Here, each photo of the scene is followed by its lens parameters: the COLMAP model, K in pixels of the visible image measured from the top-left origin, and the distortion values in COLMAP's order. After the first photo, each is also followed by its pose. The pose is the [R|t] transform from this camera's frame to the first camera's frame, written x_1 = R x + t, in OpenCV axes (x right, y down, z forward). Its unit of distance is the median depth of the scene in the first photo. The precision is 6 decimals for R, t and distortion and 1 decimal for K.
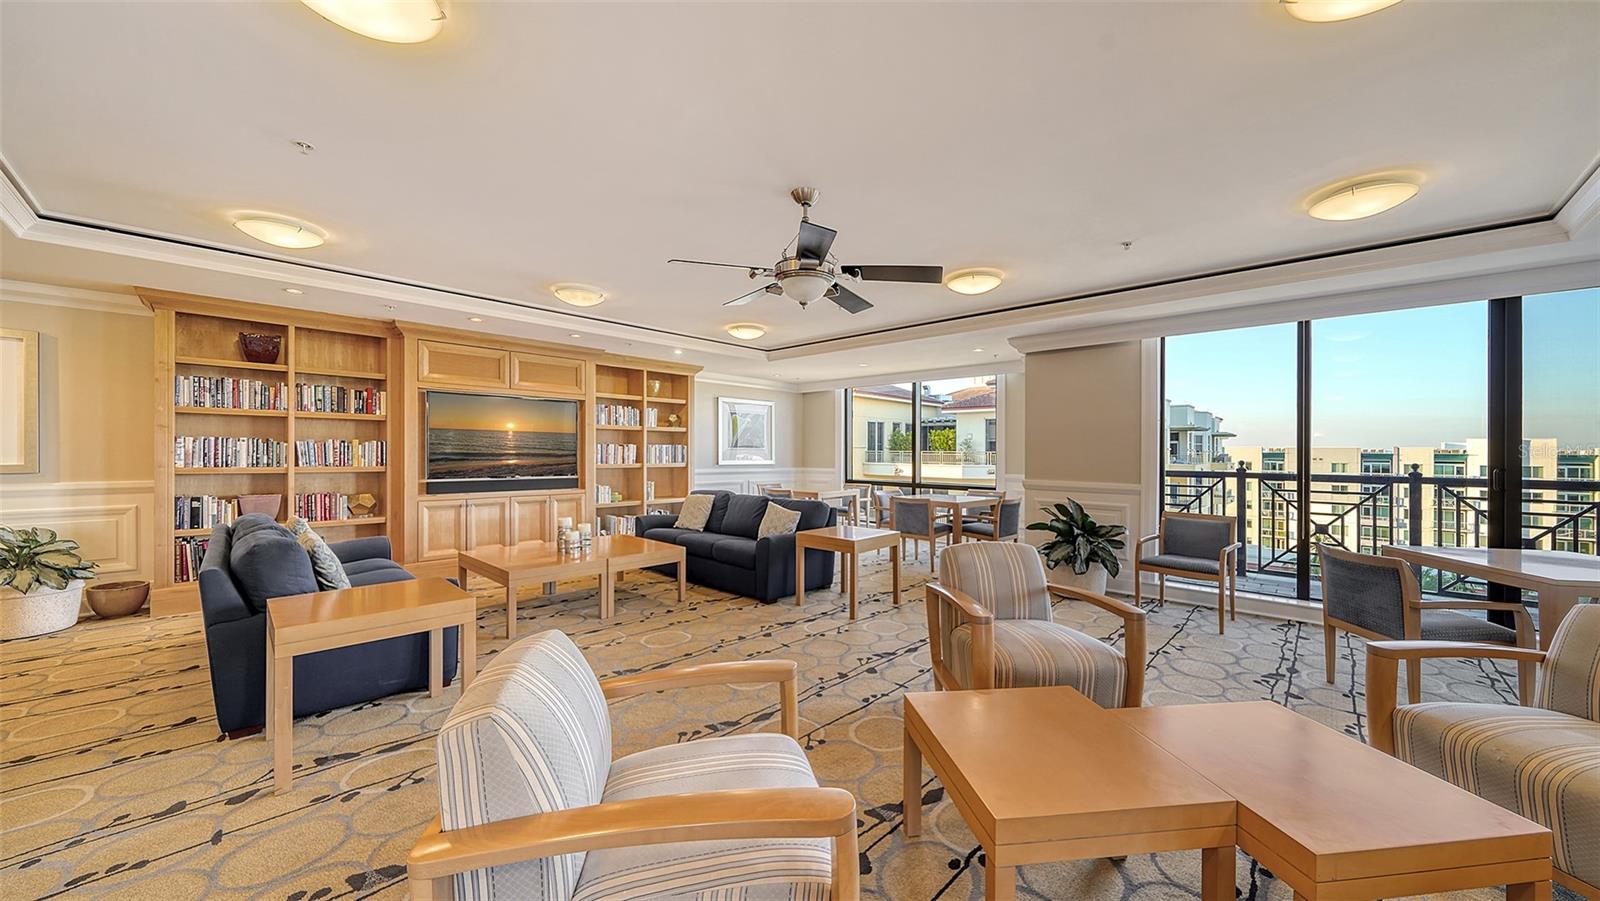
lens RADIAL K [[551.6, 0, 807.8], [0, 551.6, 458.2], [0, 0, 1]] dist [-0.001403, -0.000038]
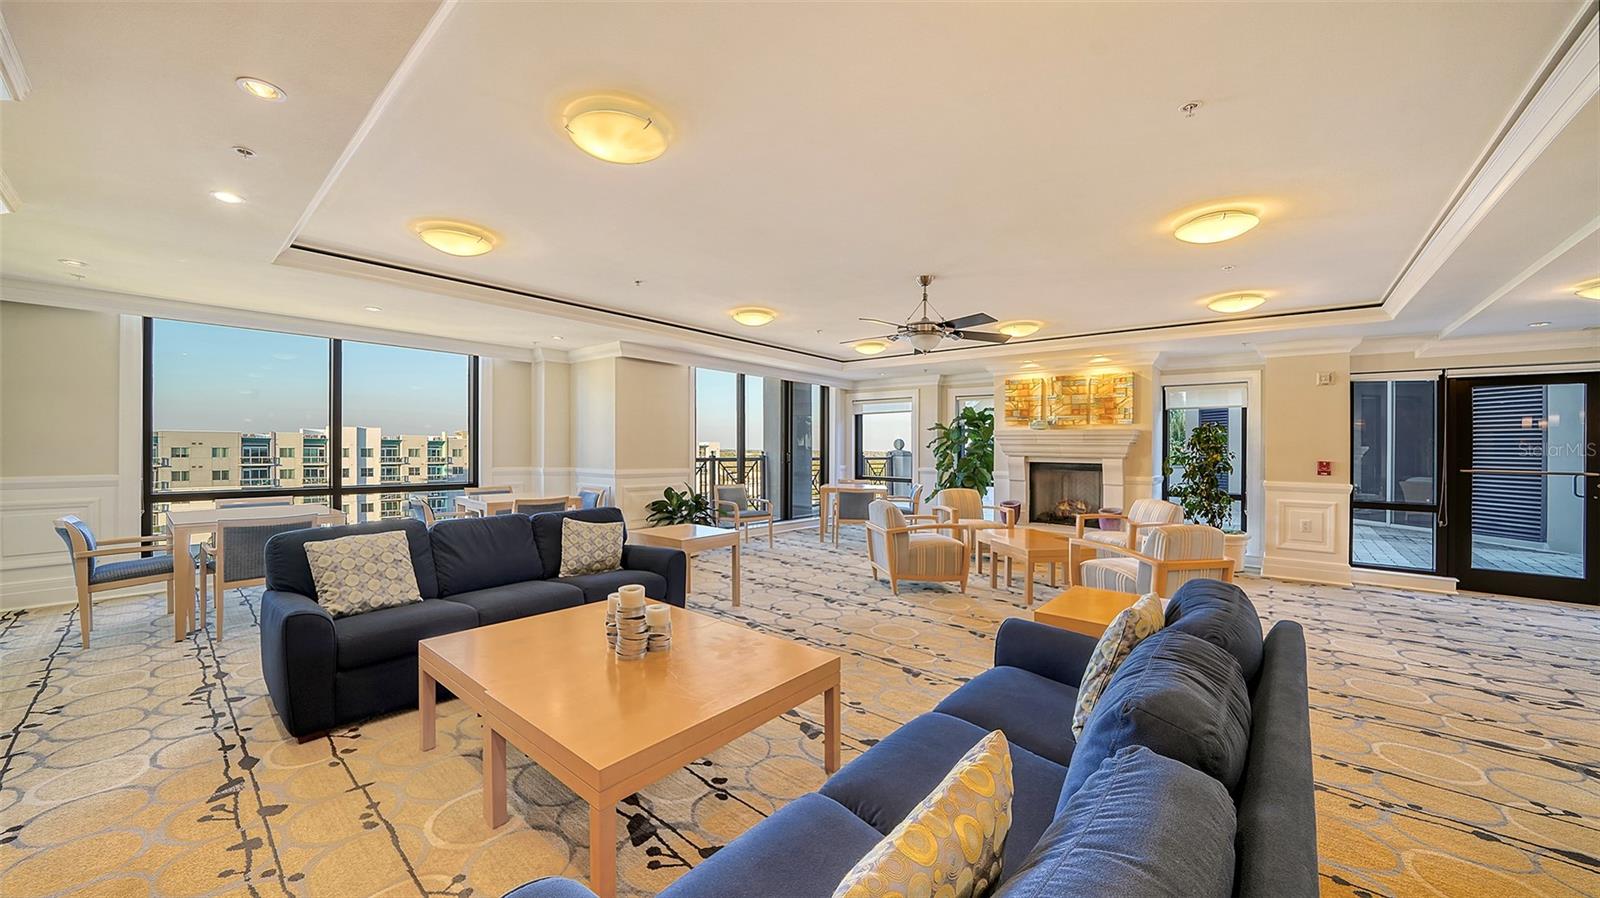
lens RADIAL K [[566.3, 0, 789.1], [0, 566.3, 442.0], [0, 0, 1]] dist [0.001691, 0.000118]
pose [[-0.031443, -0.001265, 0.999505, -0.845738], [0.000920, 0.999999, 0.001295, -0.021793], [-0.999505, 0.000961, -0.031441, 0.782463]]
